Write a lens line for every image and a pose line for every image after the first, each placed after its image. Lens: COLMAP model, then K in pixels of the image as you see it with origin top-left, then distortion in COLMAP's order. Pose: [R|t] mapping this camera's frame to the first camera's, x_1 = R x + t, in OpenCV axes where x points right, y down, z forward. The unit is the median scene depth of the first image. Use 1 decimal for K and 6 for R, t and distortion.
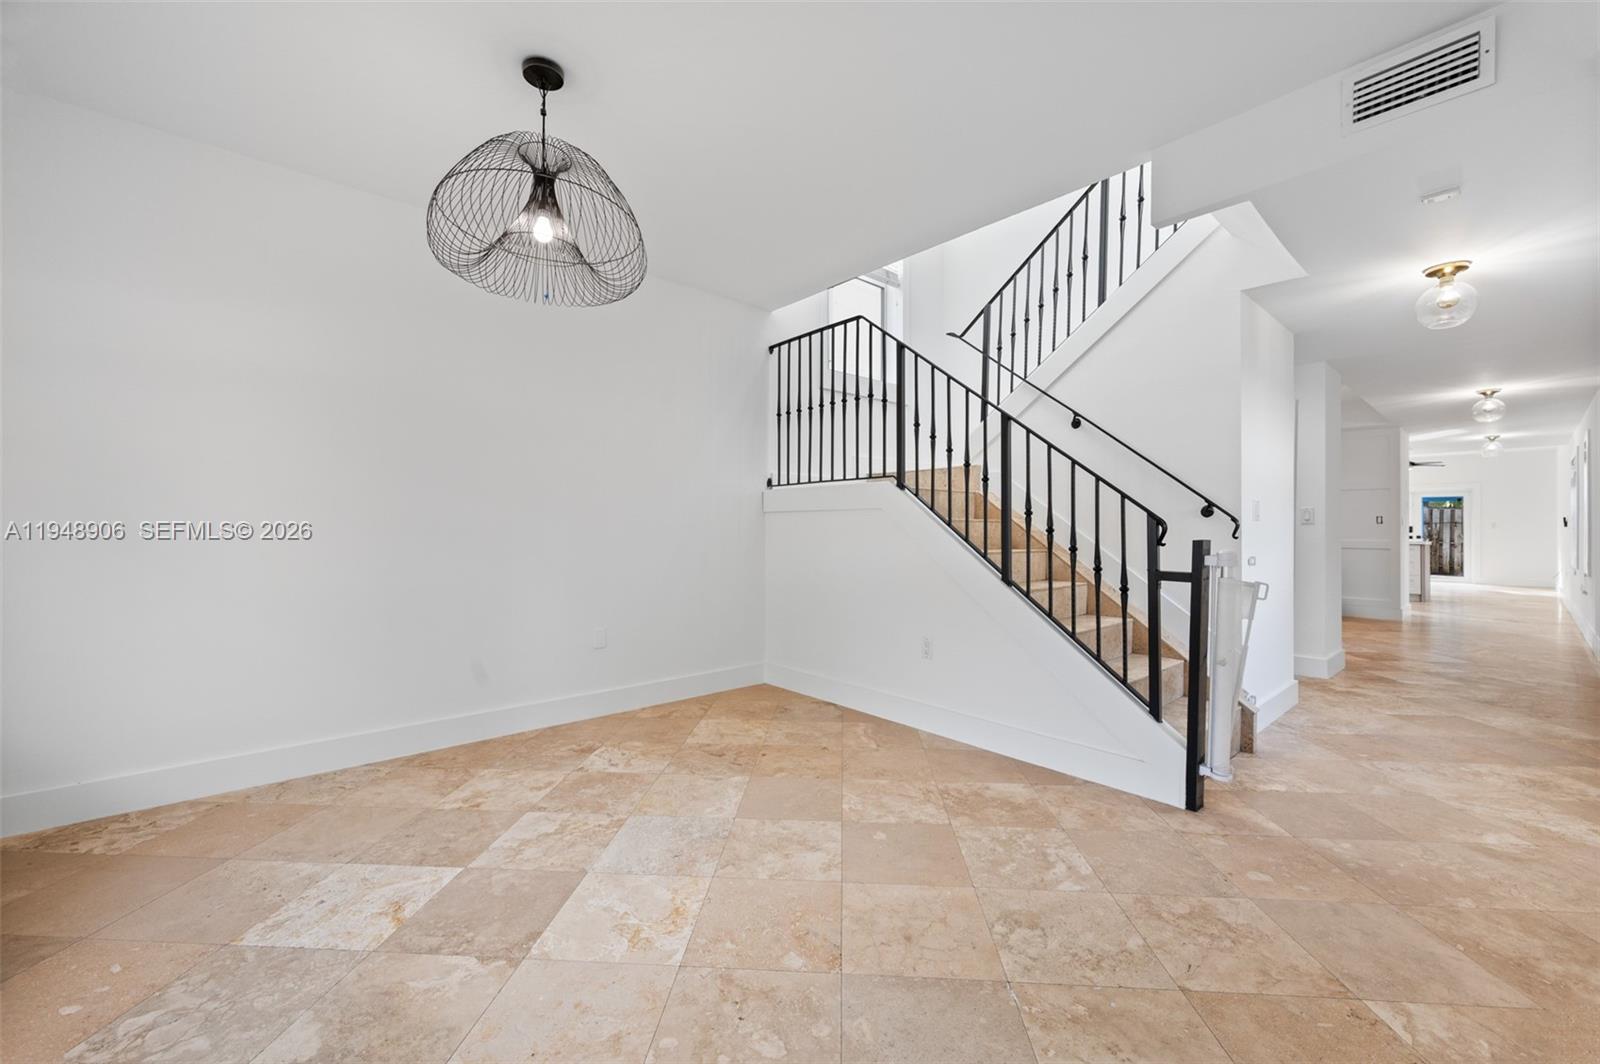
lens RADIAL K [[633.2, 0, 806.1], [0, 633.2, 527.5], [0, 0, 1]] dist [0.003231, -0.000007]
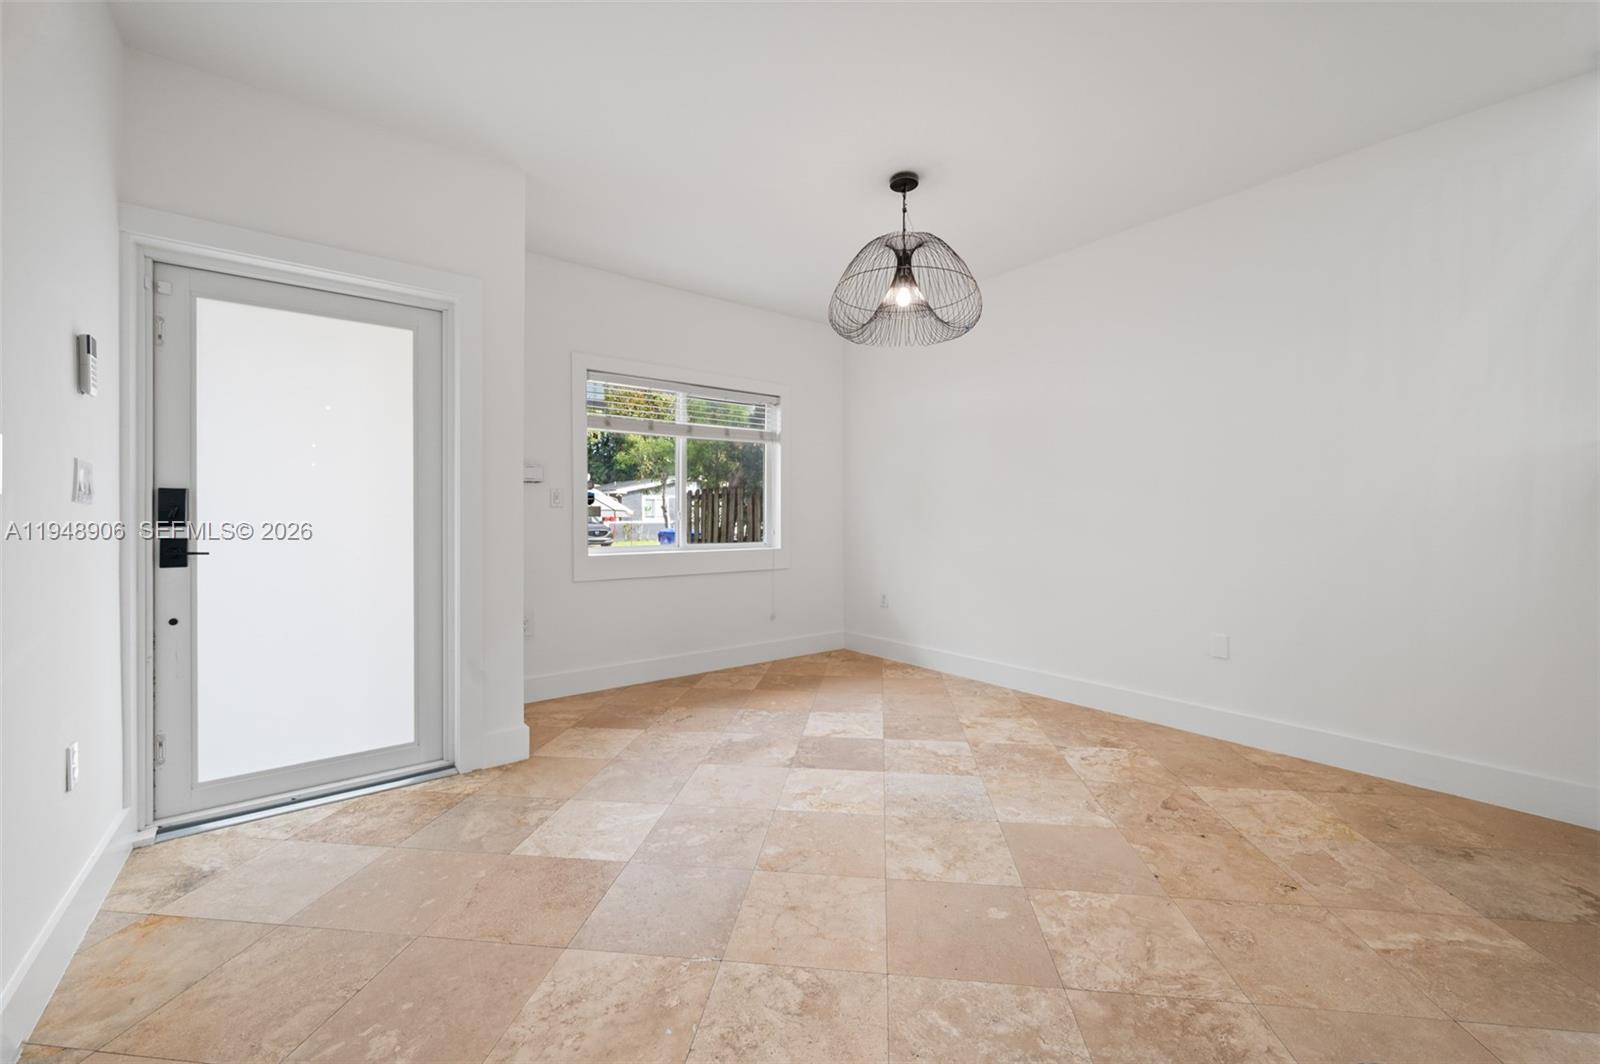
lens RADIAL K [[633.2, 0, 806.1], [0, 633.2, 527.5], [0, 0, 1]] dist [0.003231, -0.000007]
pose [[-0.054584, 0.012763, -0.998428, 0.815800], [0.002339, 0.999917, 0.012654, 0.005081], [0.998506, -0.001645, -0.054609, 0.737425]]
